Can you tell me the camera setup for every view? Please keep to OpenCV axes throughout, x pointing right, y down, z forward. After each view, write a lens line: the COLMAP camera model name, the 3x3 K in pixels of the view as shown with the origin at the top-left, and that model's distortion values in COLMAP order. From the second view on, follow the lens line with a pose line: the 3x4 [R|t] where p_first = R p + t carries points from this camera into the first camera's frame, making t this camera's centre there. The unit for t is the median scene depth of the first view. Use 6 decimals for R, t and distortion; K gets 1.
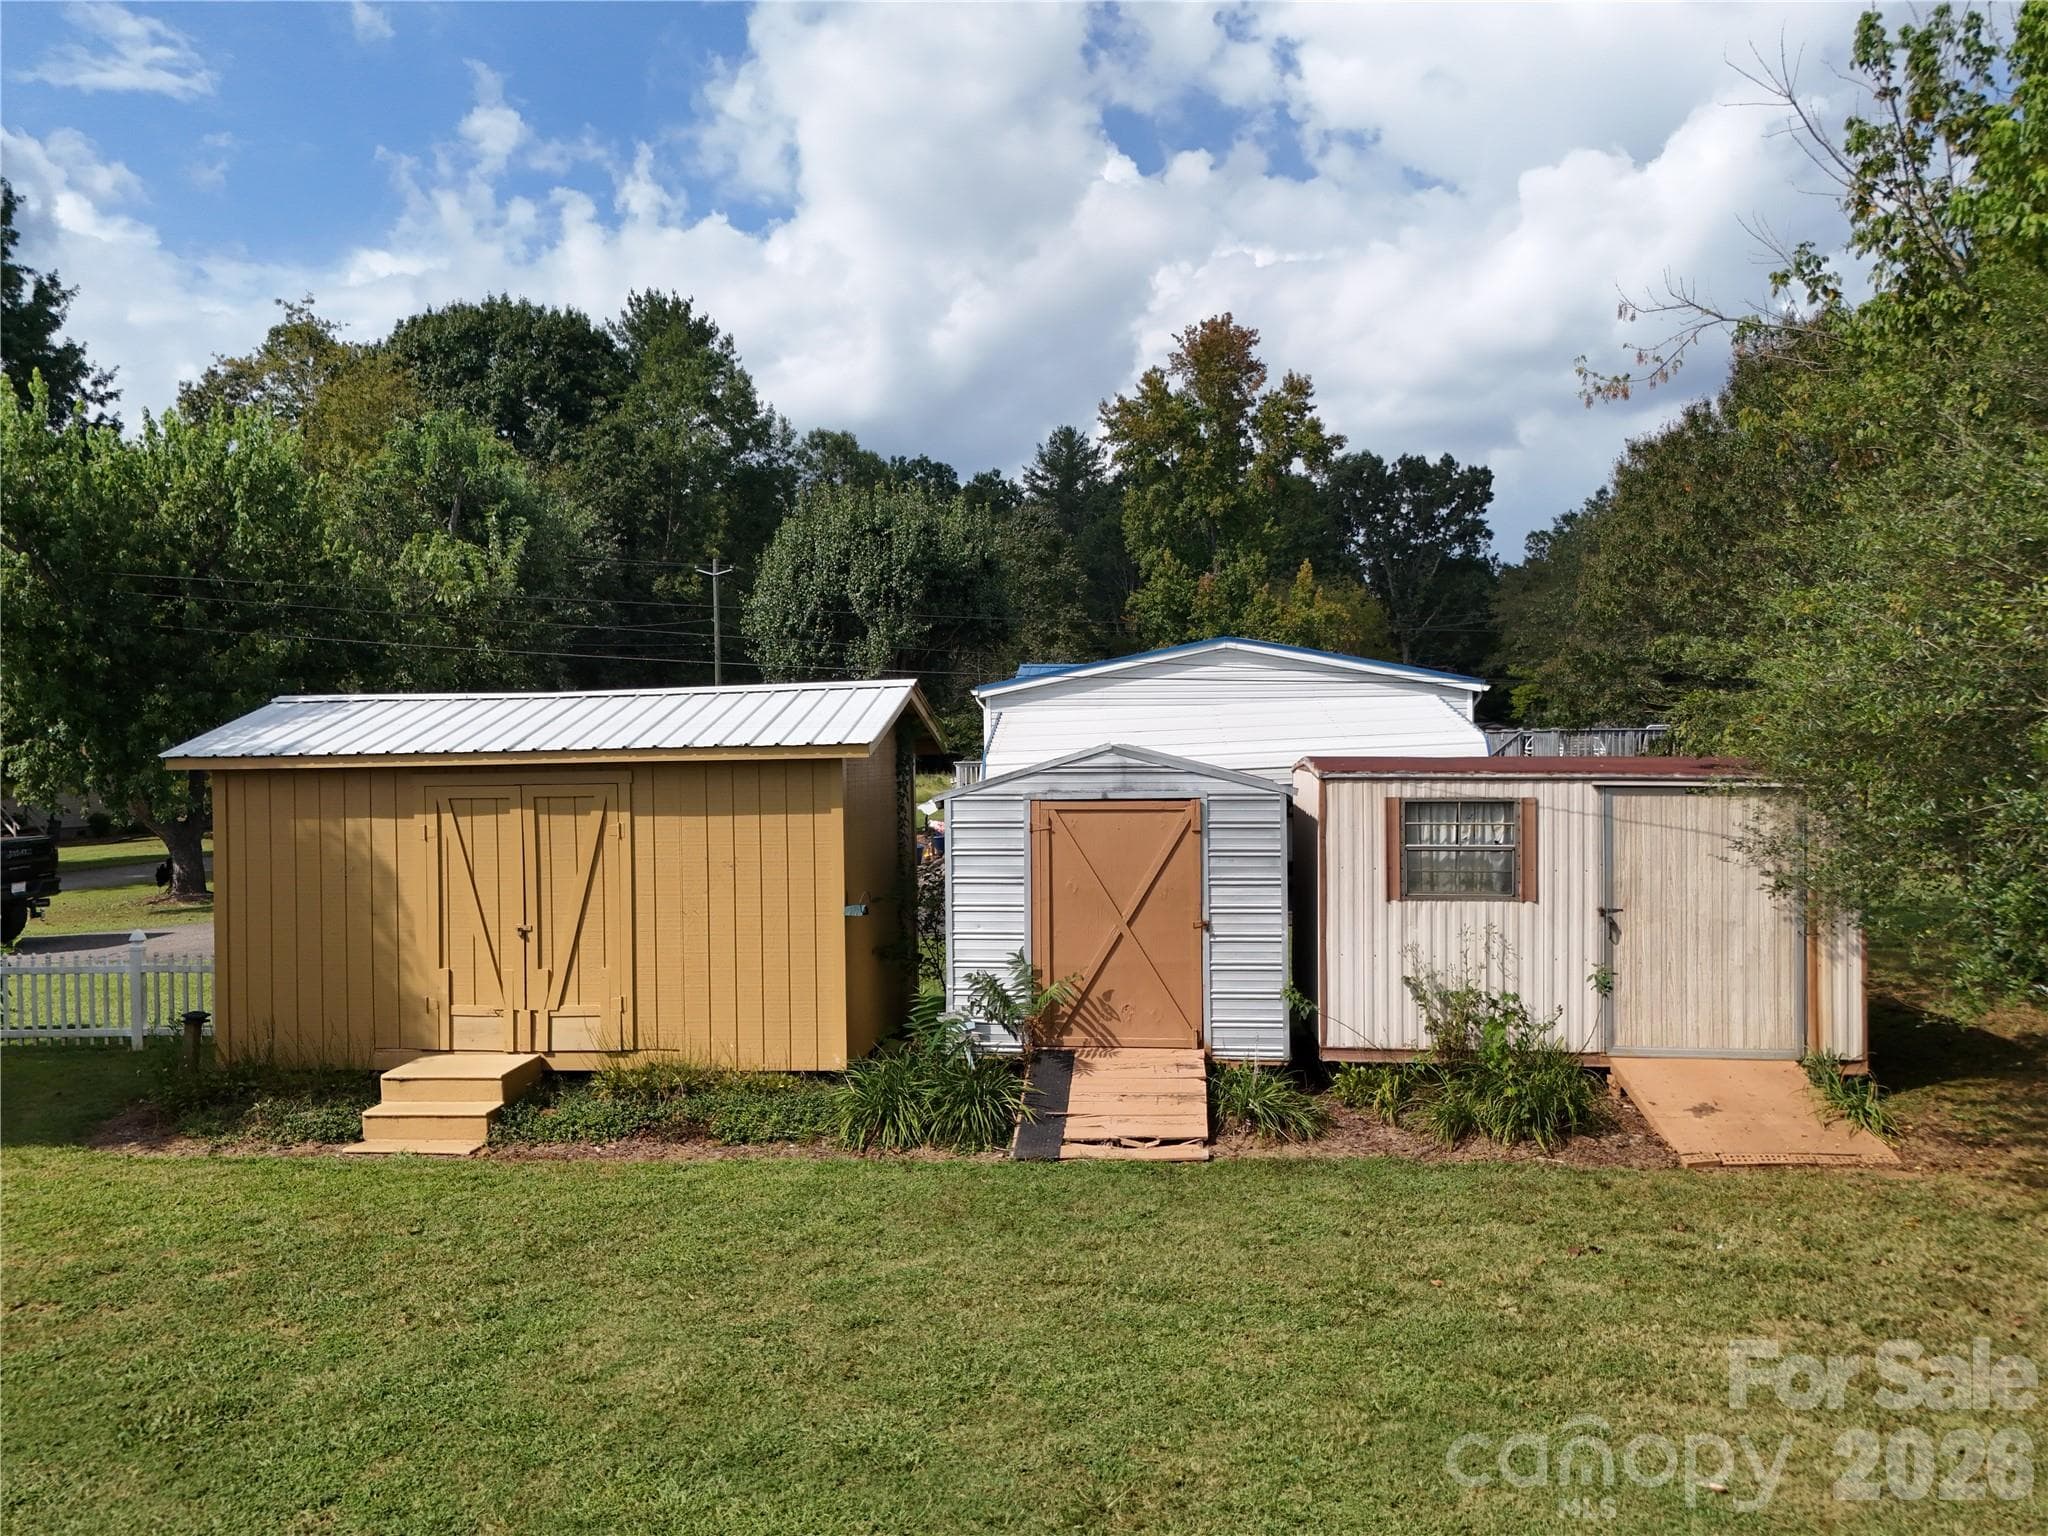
lens RADIAL K [[1510.6, 0, 1015.1], [0, 1510.6, 786.8], [0, 0, 1]] dist [0.059923, -0.052138]
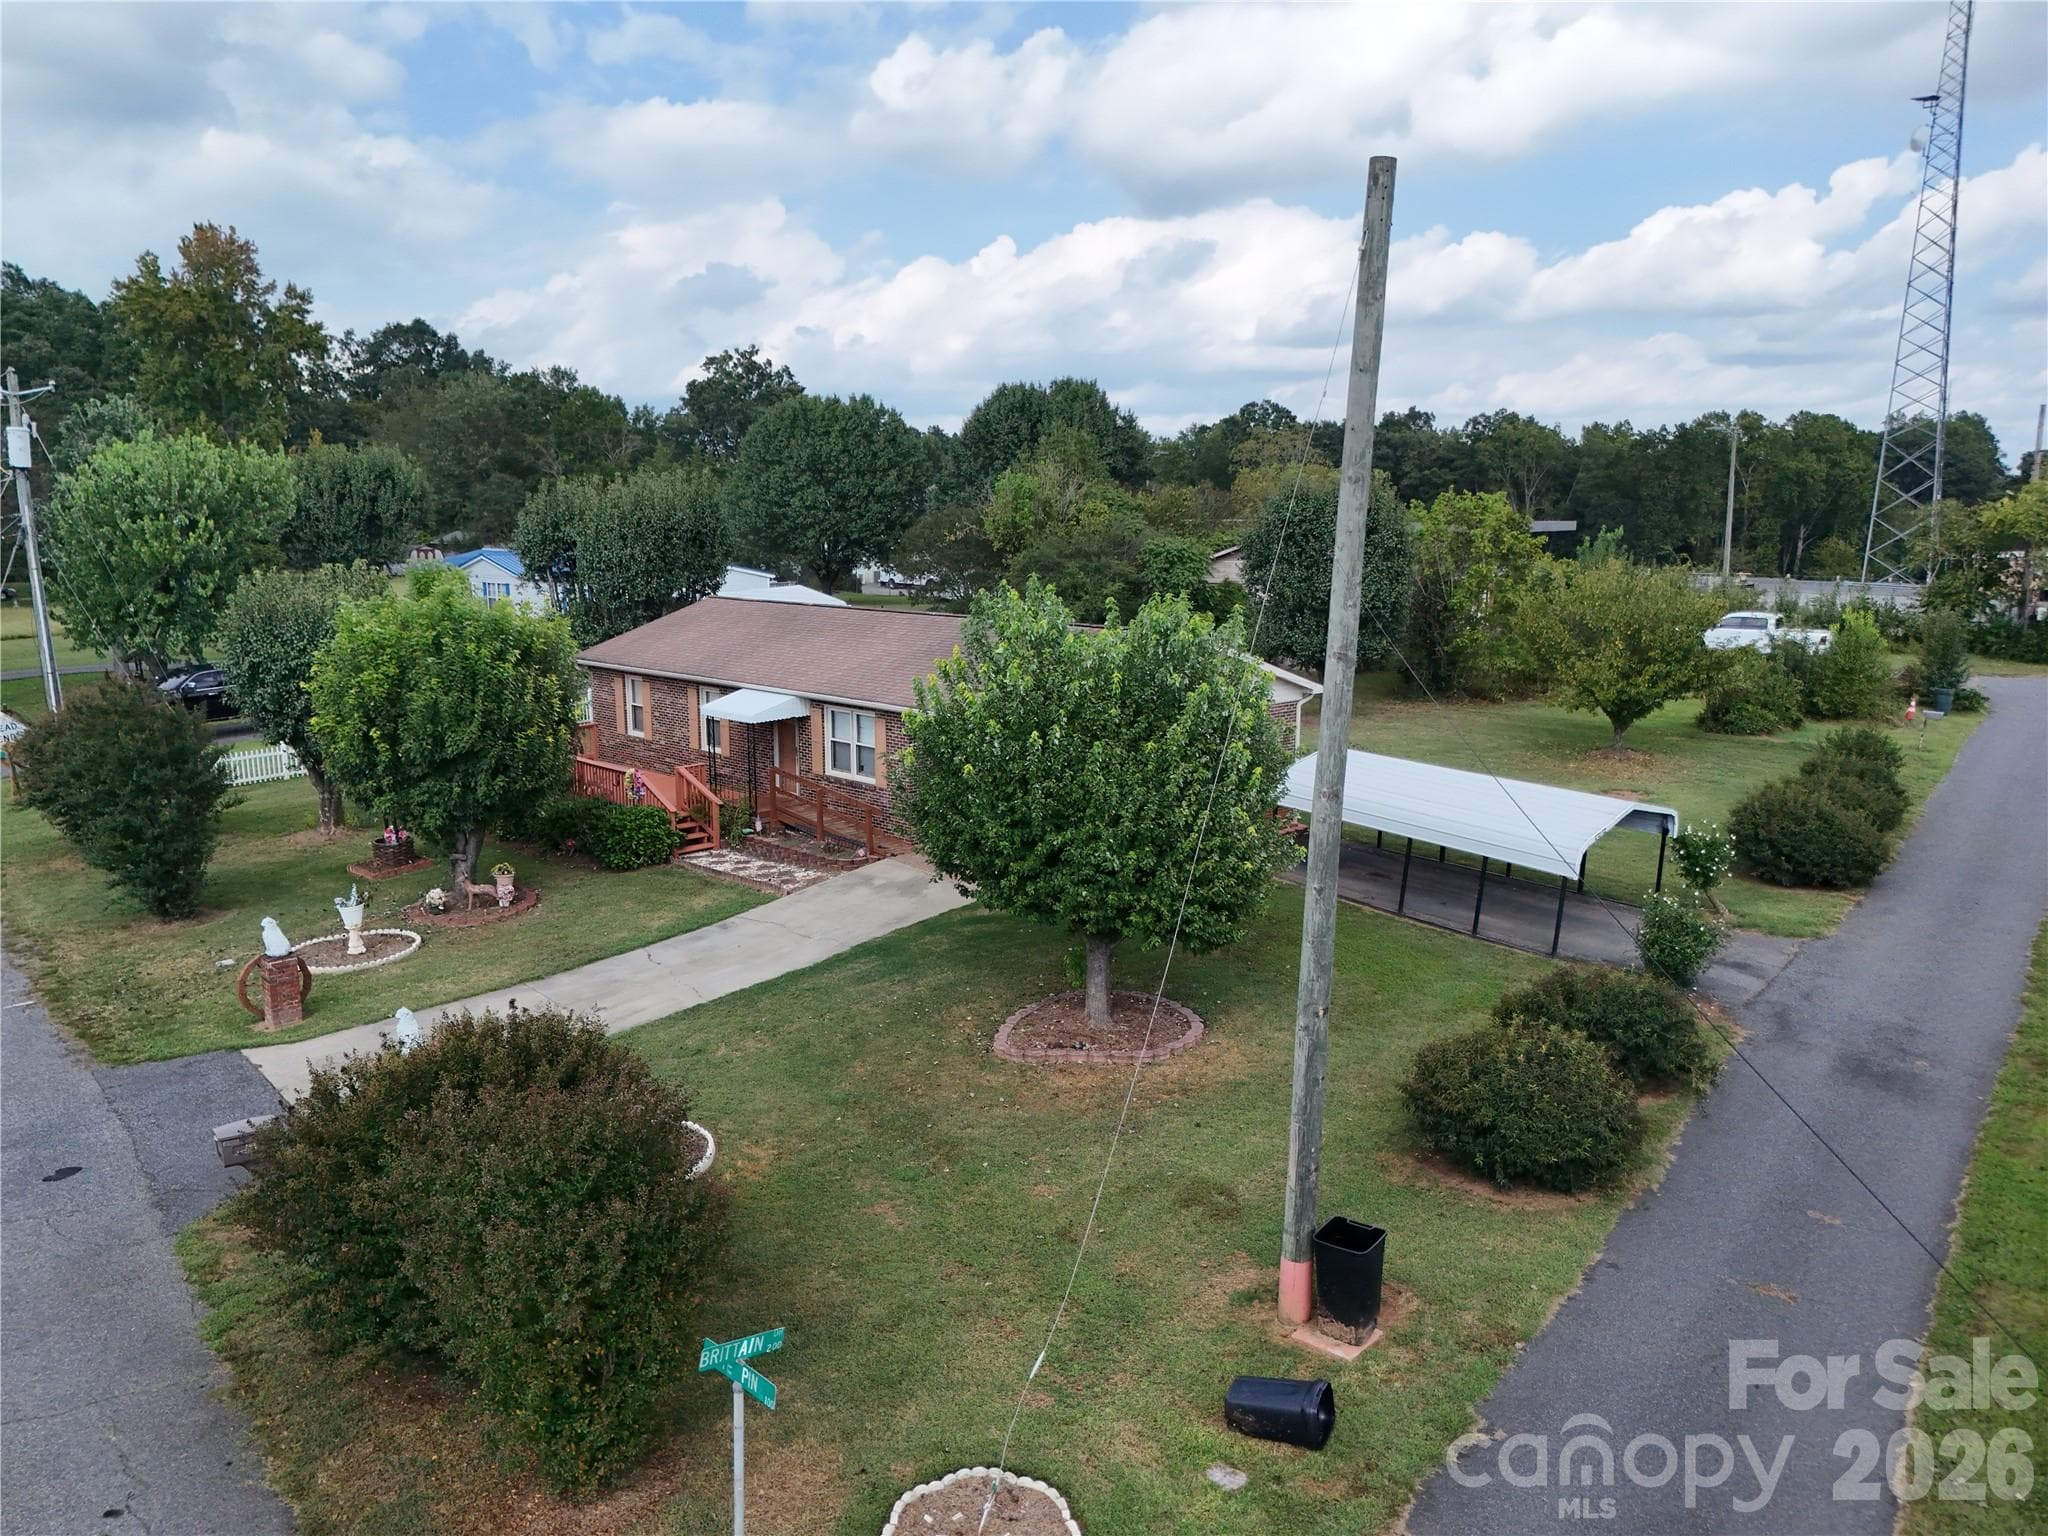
lens RADIAL K [[1510.6, 0, 1031.8], [0, 1510.6, 768.8], [0, 0, 1]] dist [0.059923, -0.052138]
pose [[0.607177, -0.135147, 0.782989, -0.532495], [0.024947, 0.988185, 0.151220, -0.041702], [-0.794175, -0.072284, 0.603375, -0.345274]]
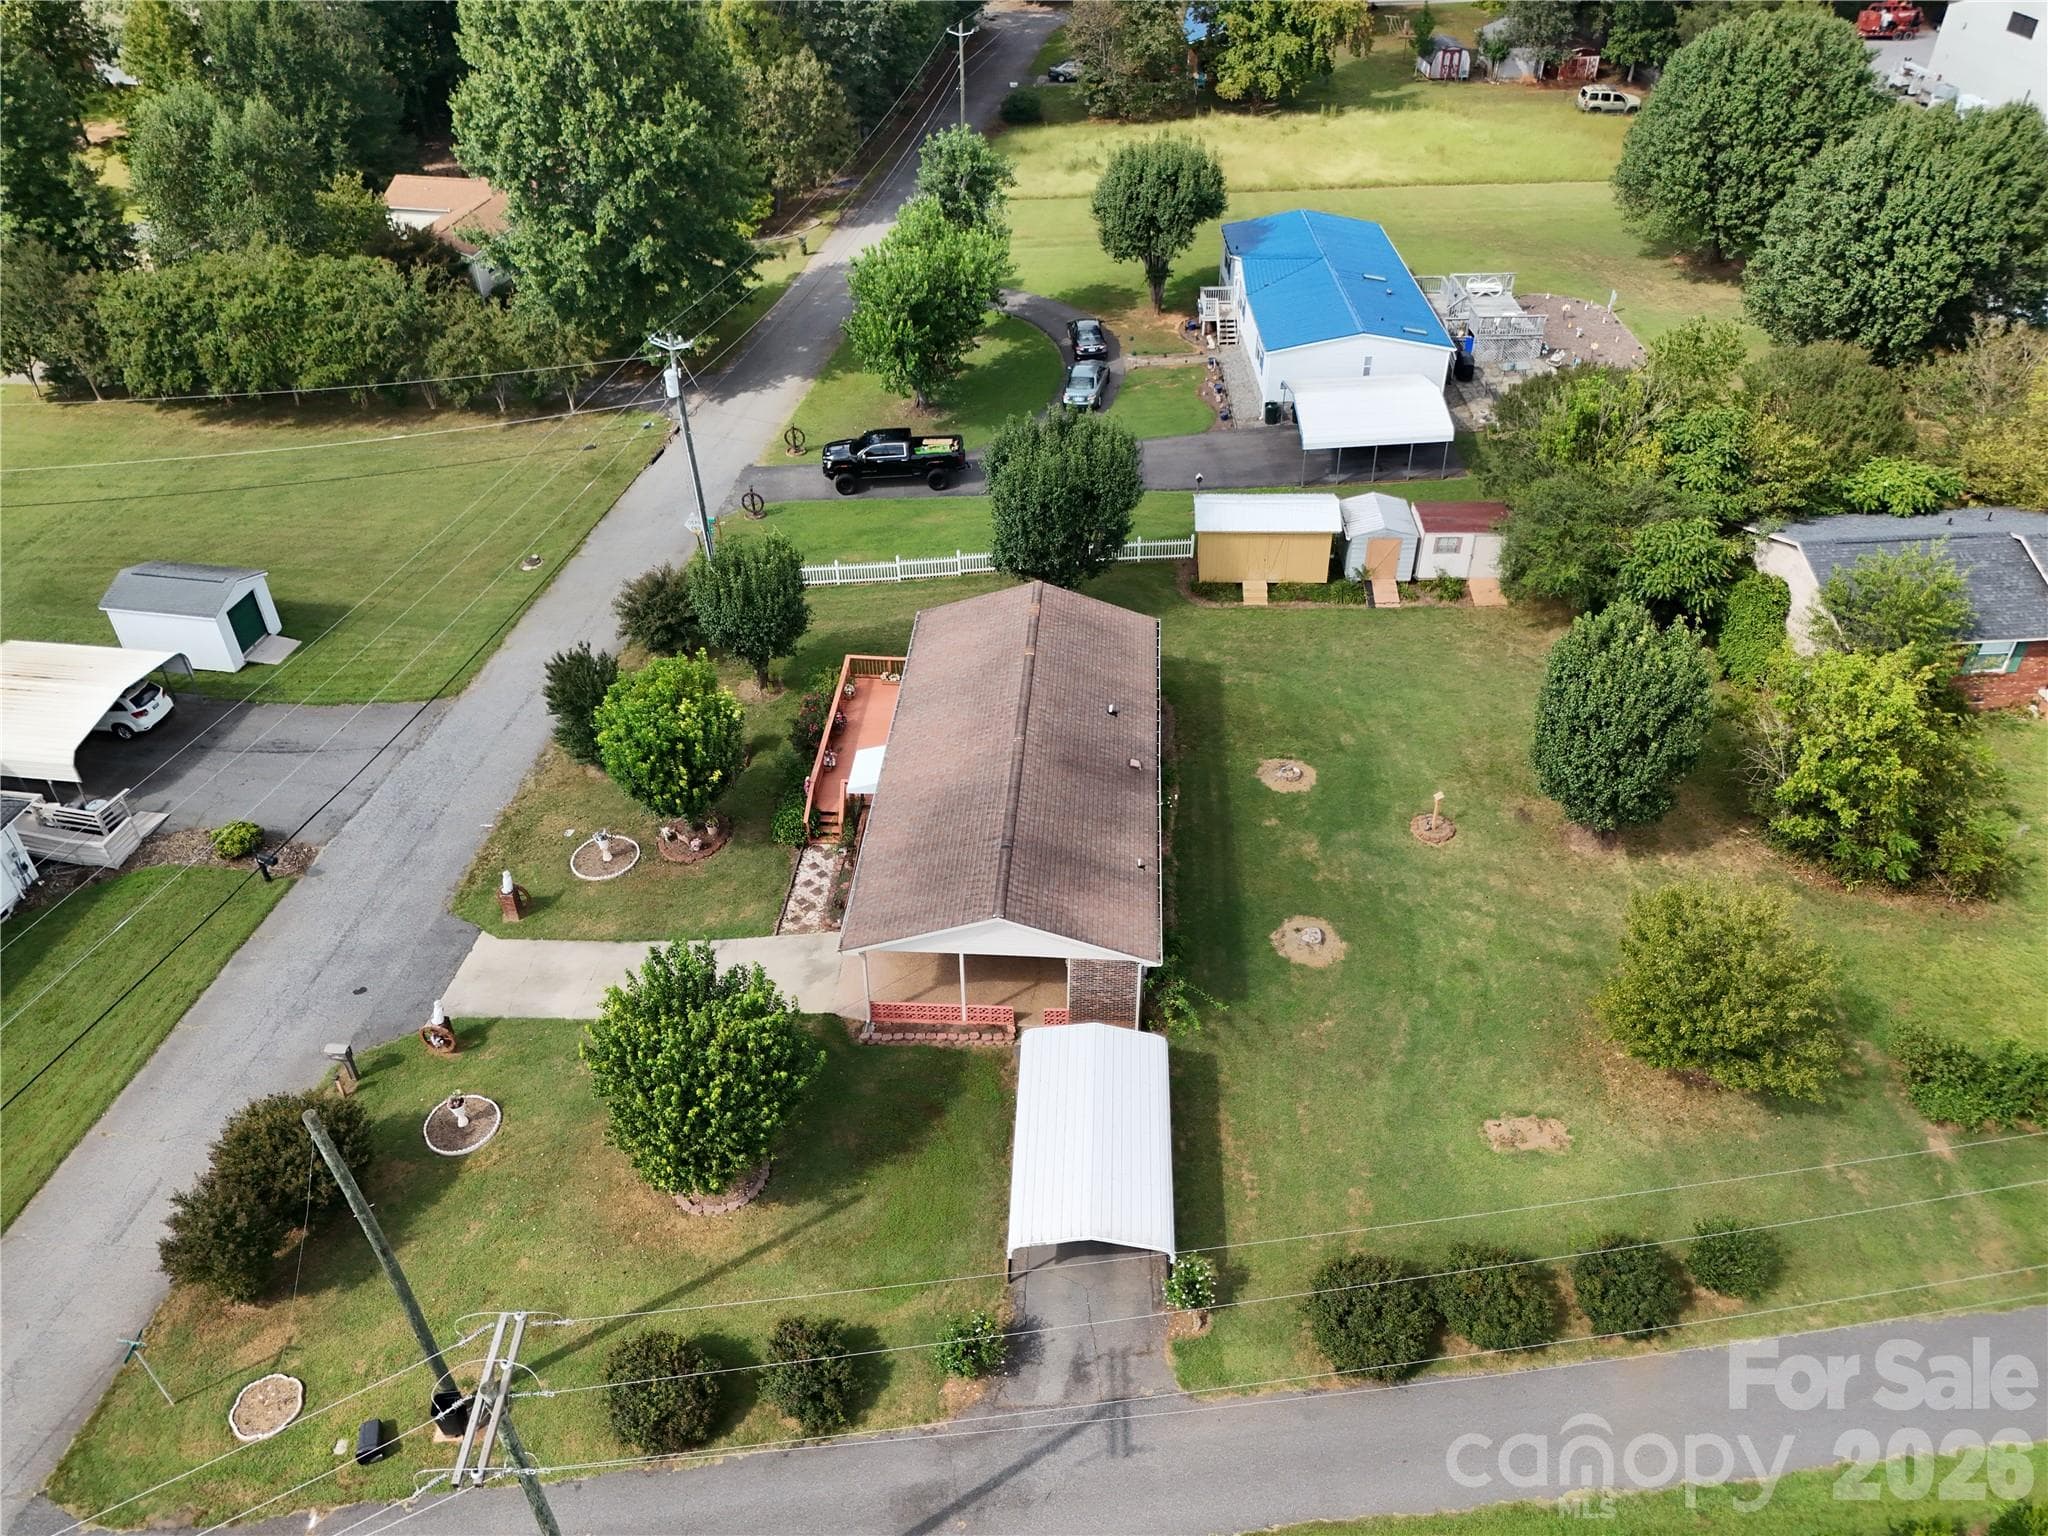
lens RADIAL K [[1510.6, 0, 1035.3], [0, 1510.6, 752.4], [0, 0, 1]] dist [0.059923, -0.052138]
pose [[0.995597, -0.054770, 0.076076, -0.231394], [0.001468, 0.820565, 0.571552, -0.349213], [-0.093729, -0.568924, 0.817032, -0.529004]]
